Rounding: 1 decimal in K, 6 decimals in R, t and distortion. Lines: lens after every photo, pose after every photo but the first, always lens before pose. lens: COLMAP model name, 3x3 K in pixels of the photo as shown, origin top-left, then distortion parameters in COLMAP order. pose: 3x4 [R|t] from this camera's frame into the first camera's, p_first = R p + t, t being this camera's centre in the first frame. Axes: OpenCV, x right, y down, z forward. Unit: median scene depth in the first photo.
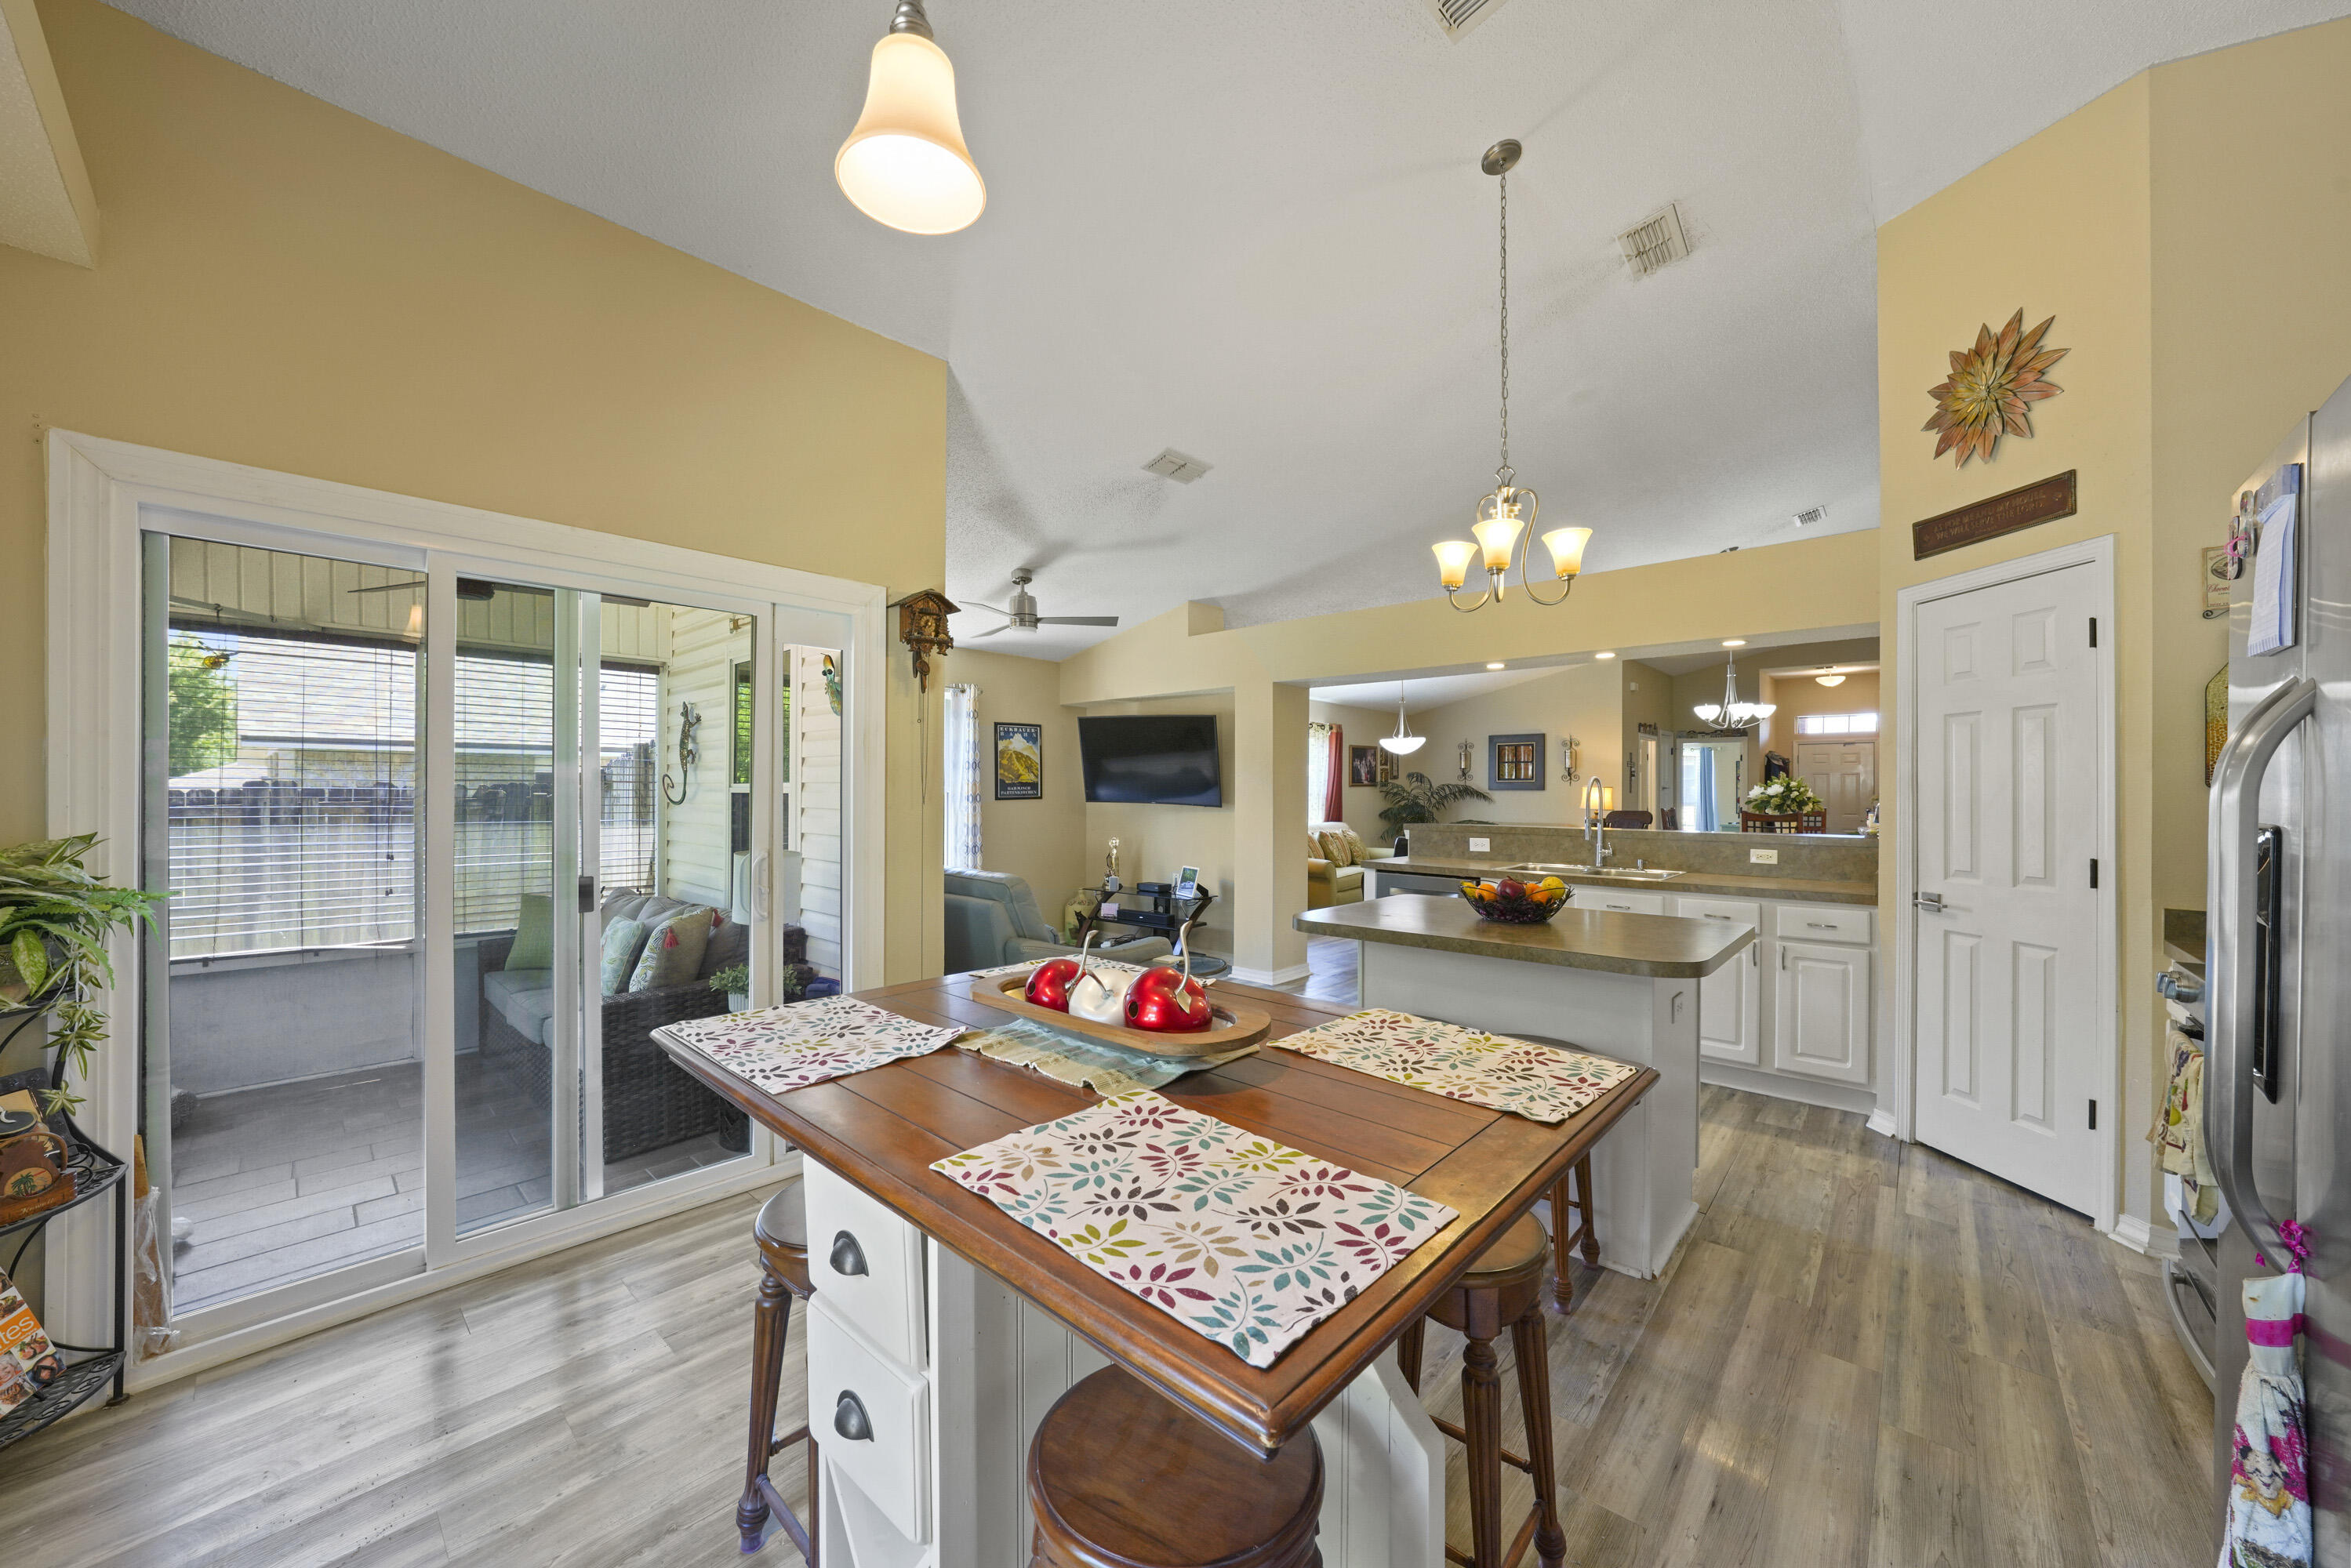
lens RADIAL K [[845.3, 0, 1178.4], [0, 845.3, 782.8], [0, 0, 1]] dist [-0.020643, 0.004104]
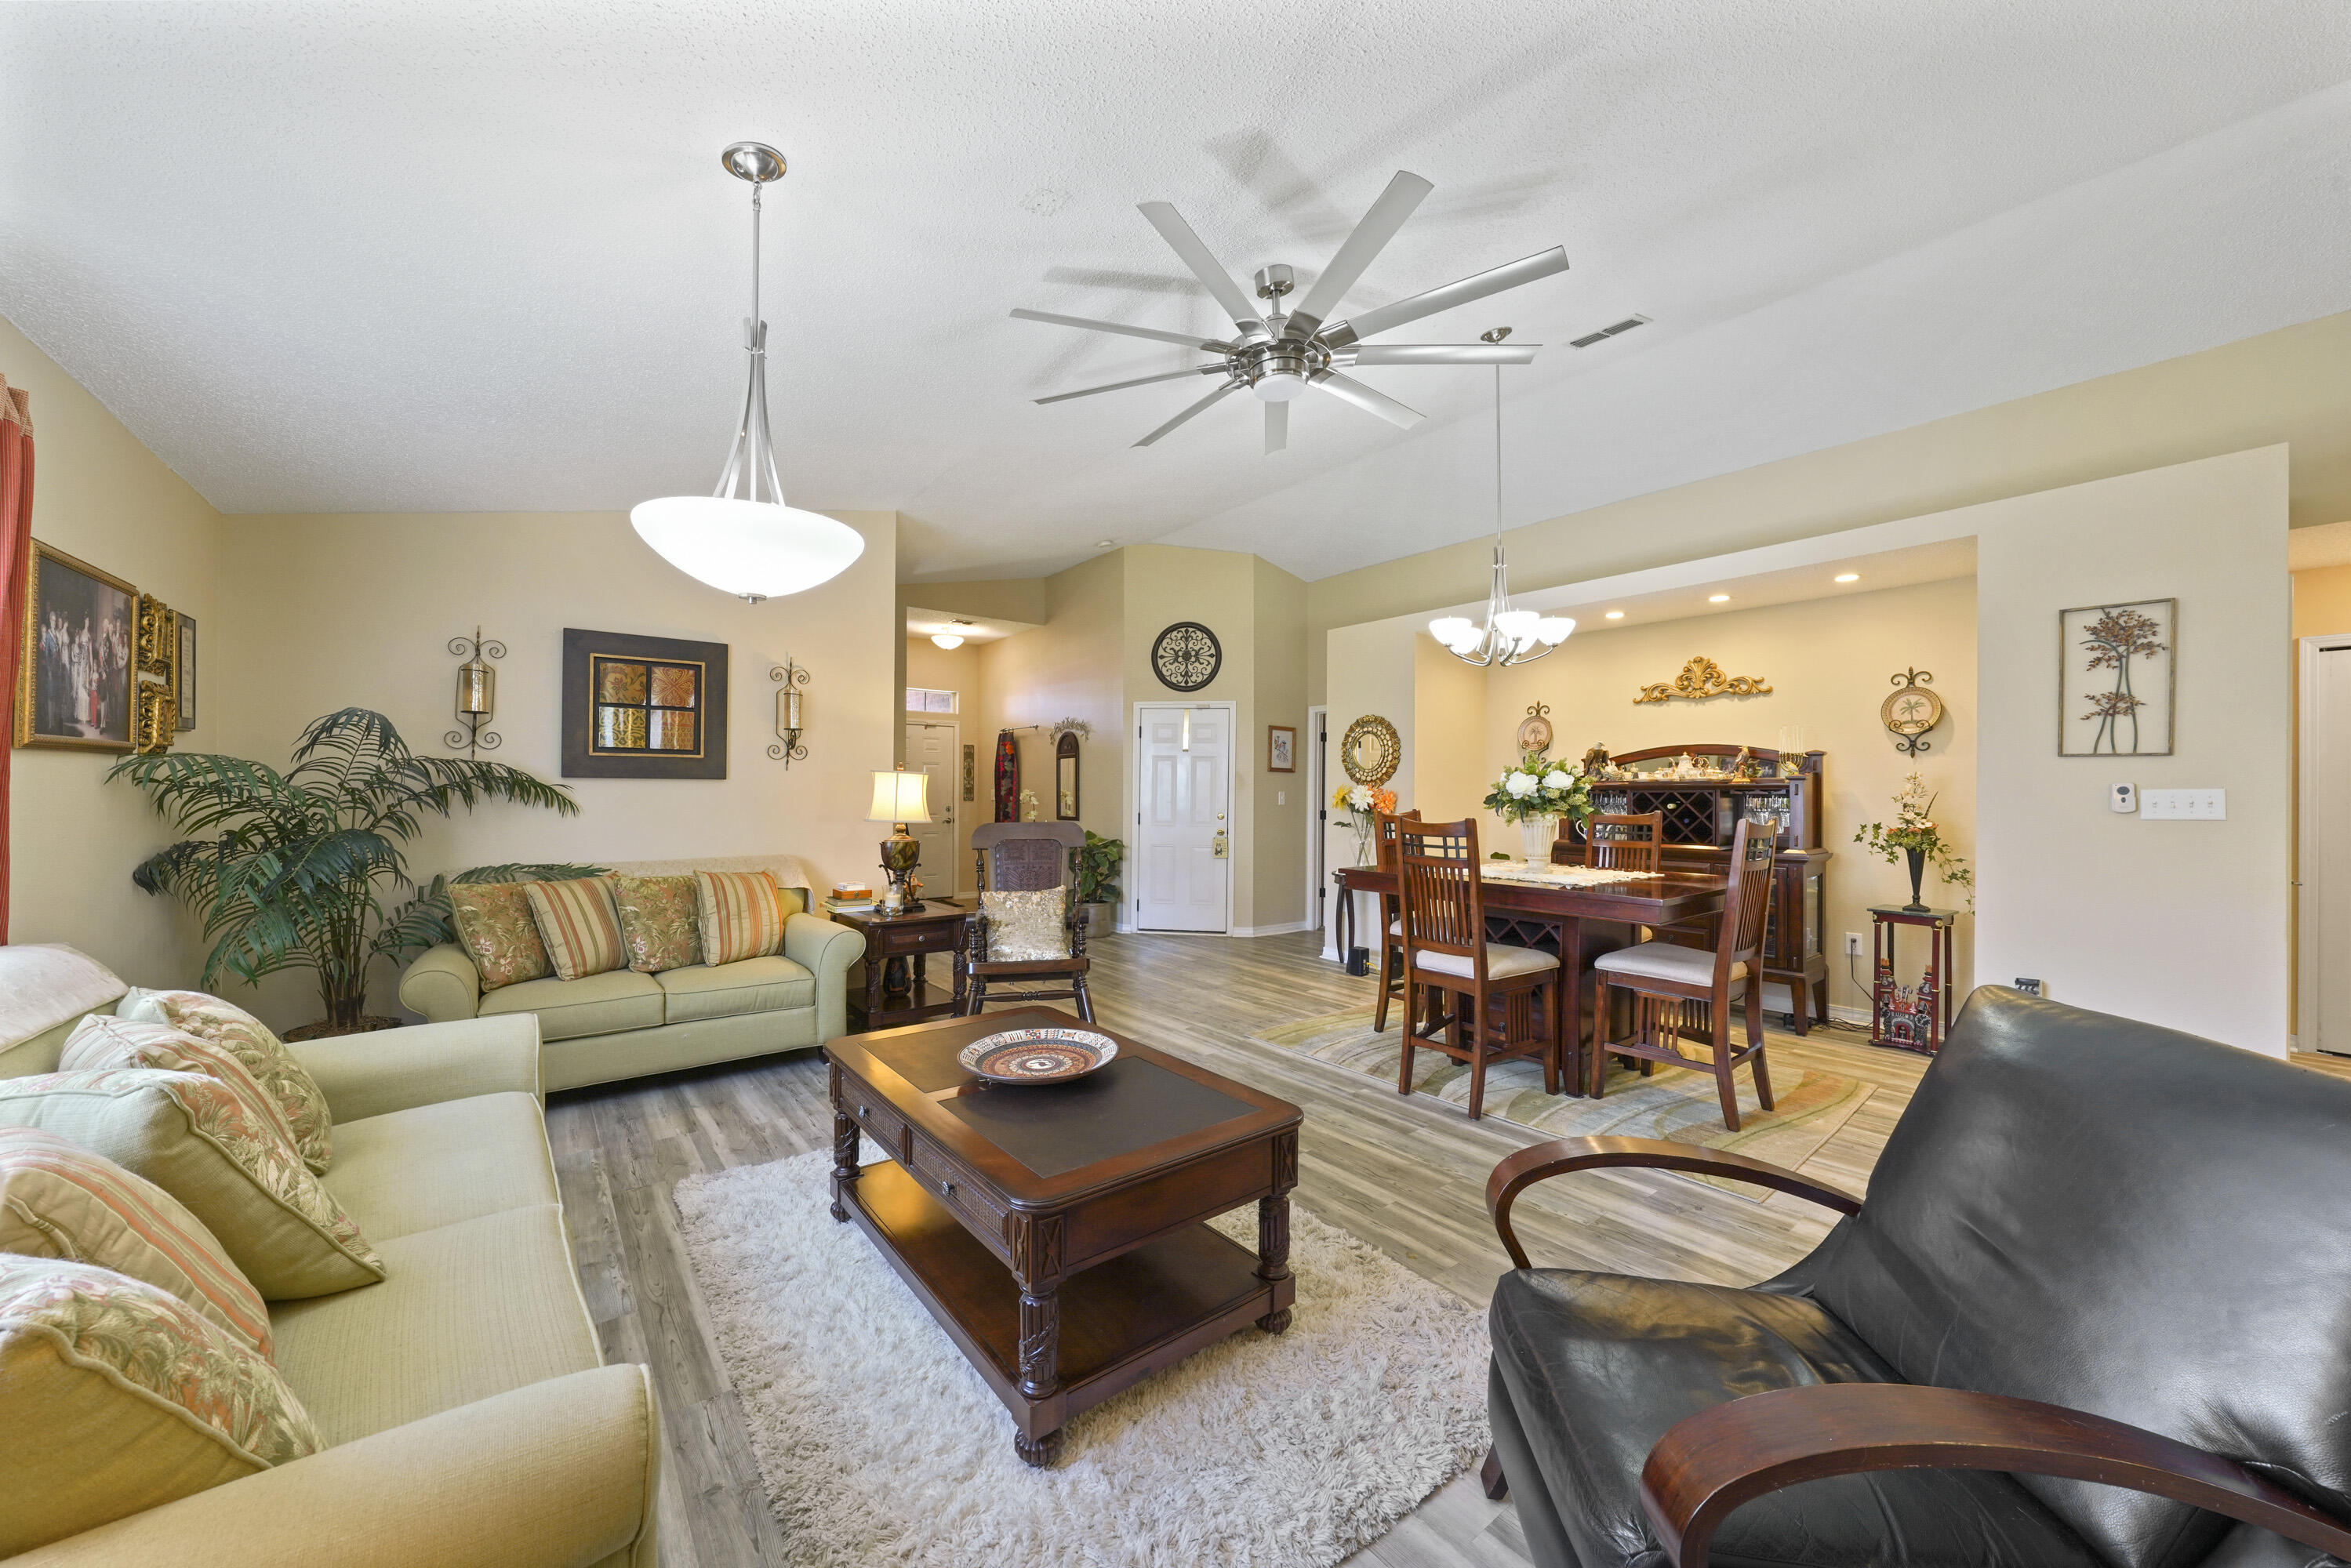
lens RADIAL K [[845.3, 0, 1174.7], [0, 845.3, 785.9], [0, 0, 1]] dist [-0.020643, 0.004104]
pose [[0.172278, 0.004184, 0.985039, 0.102059], [-0.012609, 0.999918, -0.002042, 0.016406], [-0.984968, -0.012069, 0.172317, 1.158693]]
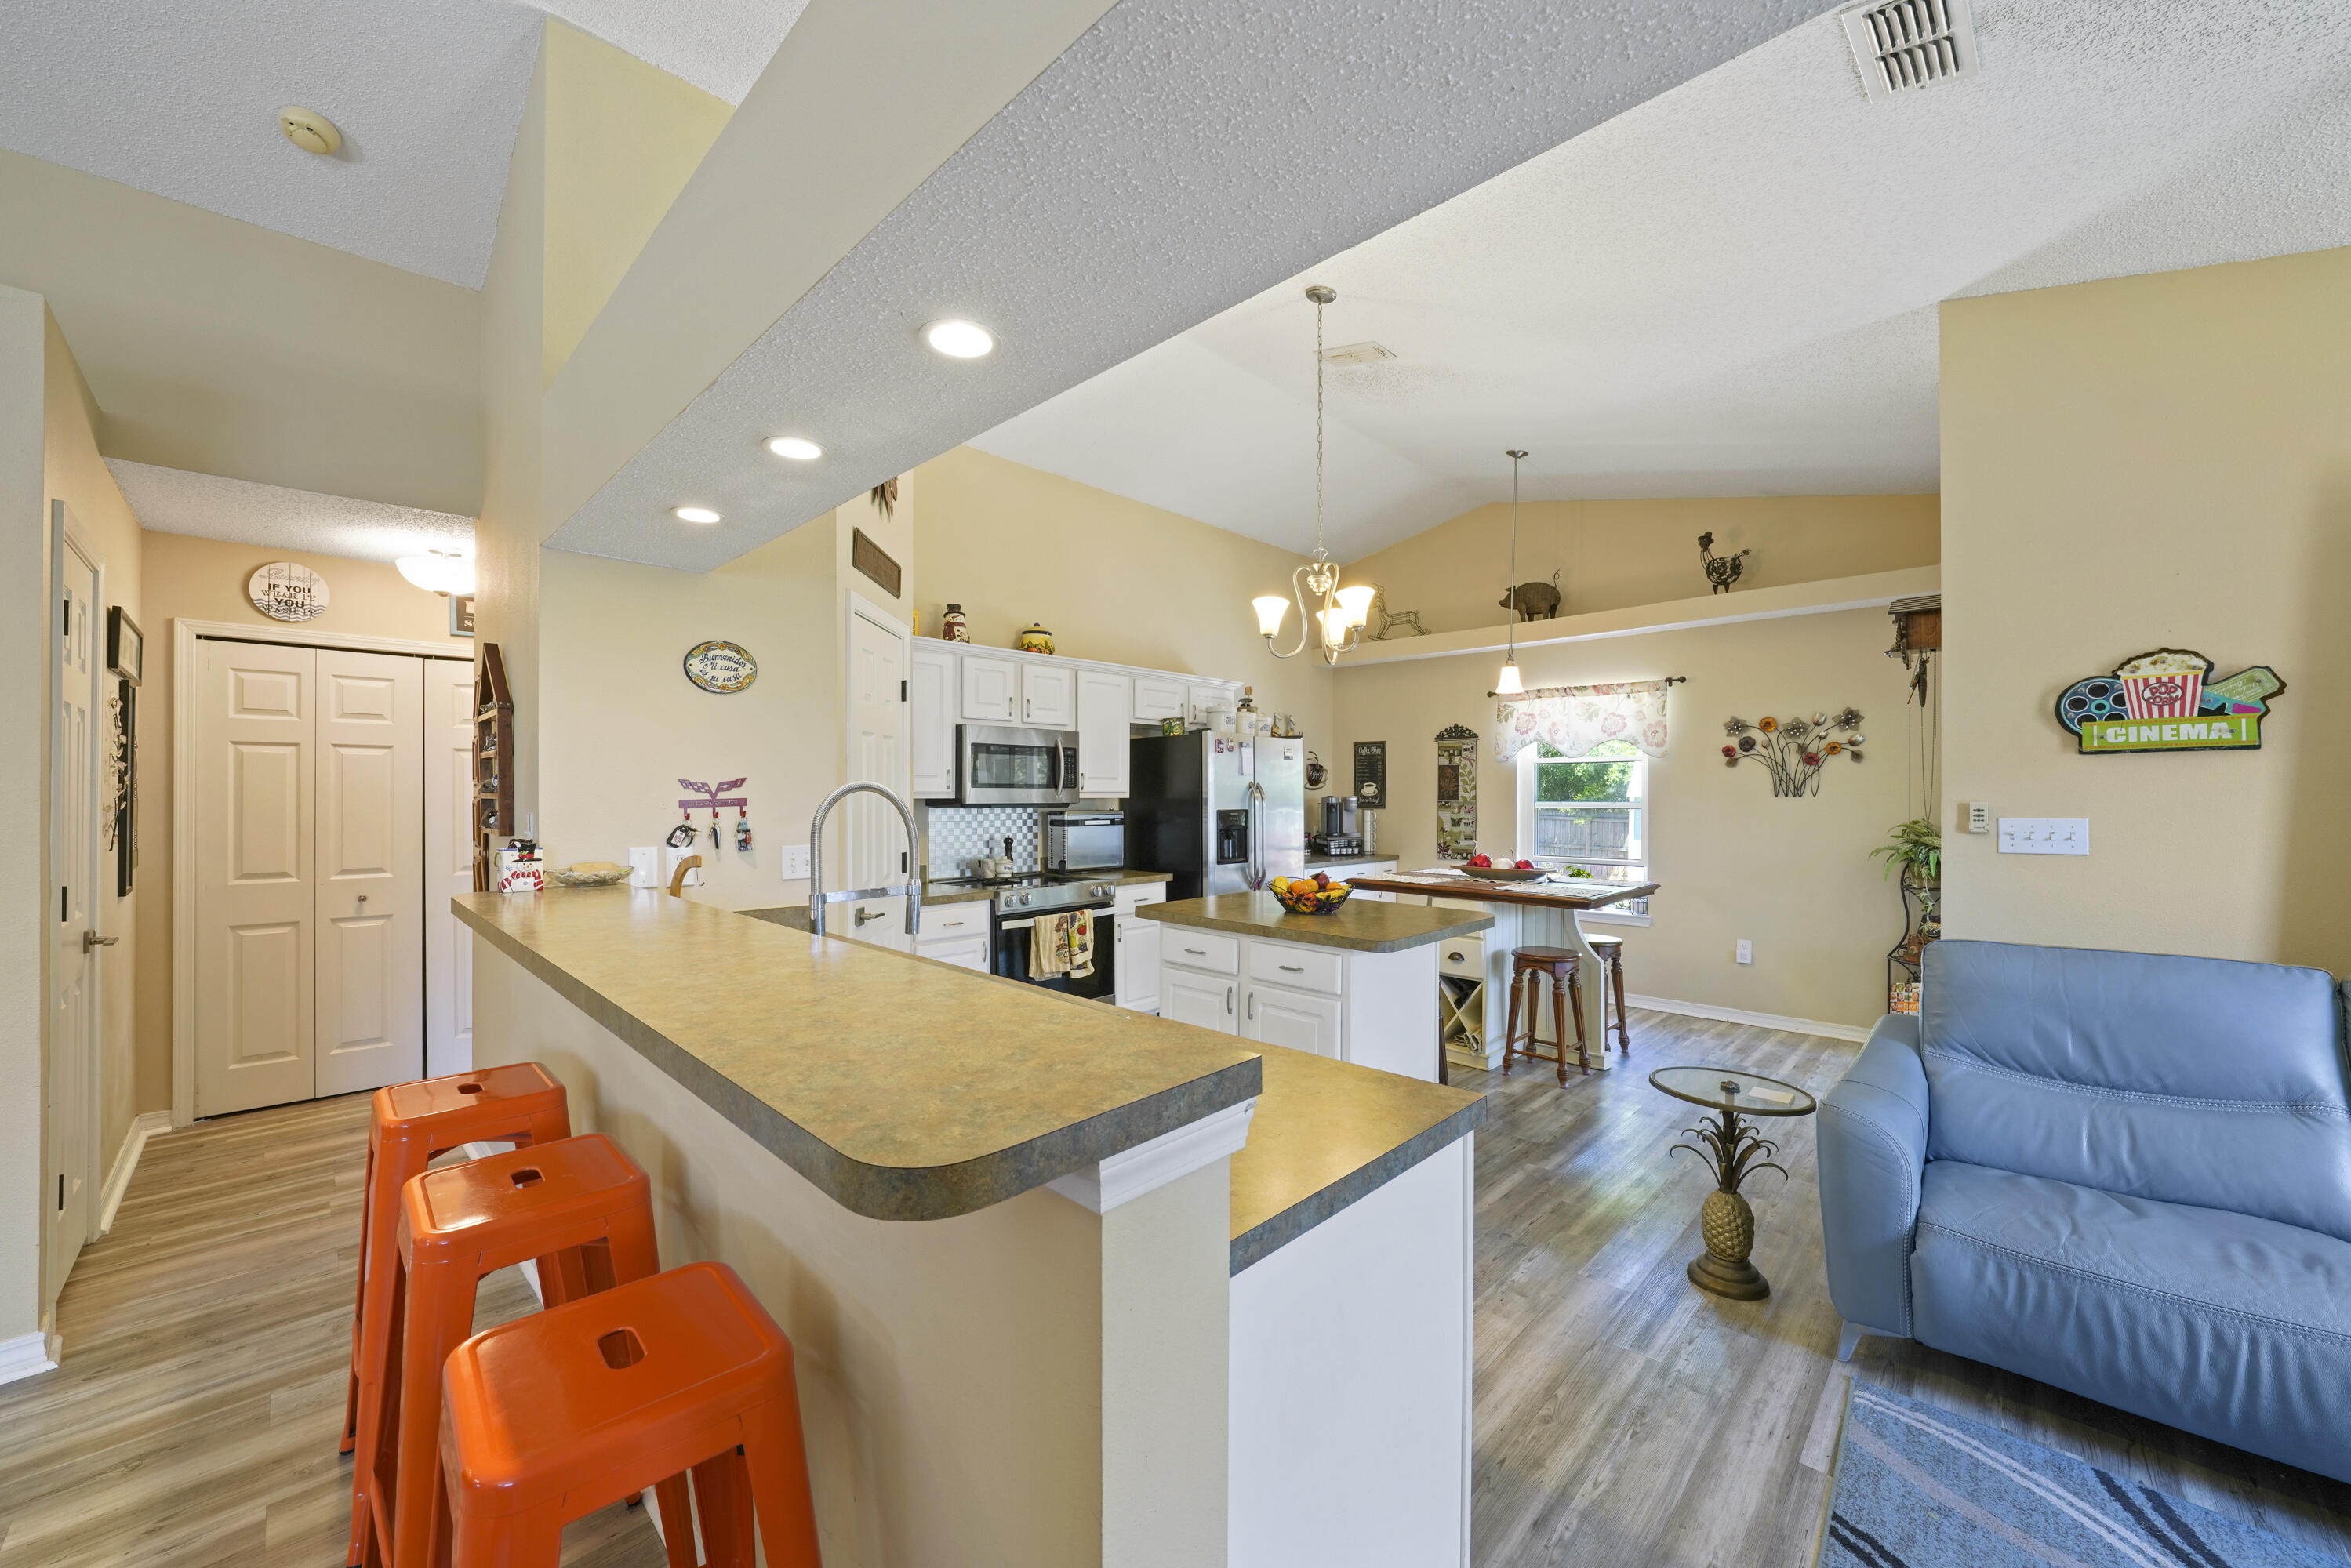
lens RADIAL K [[915.3, 0, 1171.2], [0, 915.3, 786.8], [0, 0, 1]] dist [-0.018219, 0.005099]
pose [[-0.999448, -0.005936, 0.032701, 0.224699], [-0.006430, 0.999866, -0.015023, 0.000402], [-0.032608, -0.015225, -0.999352, 0.946584]]
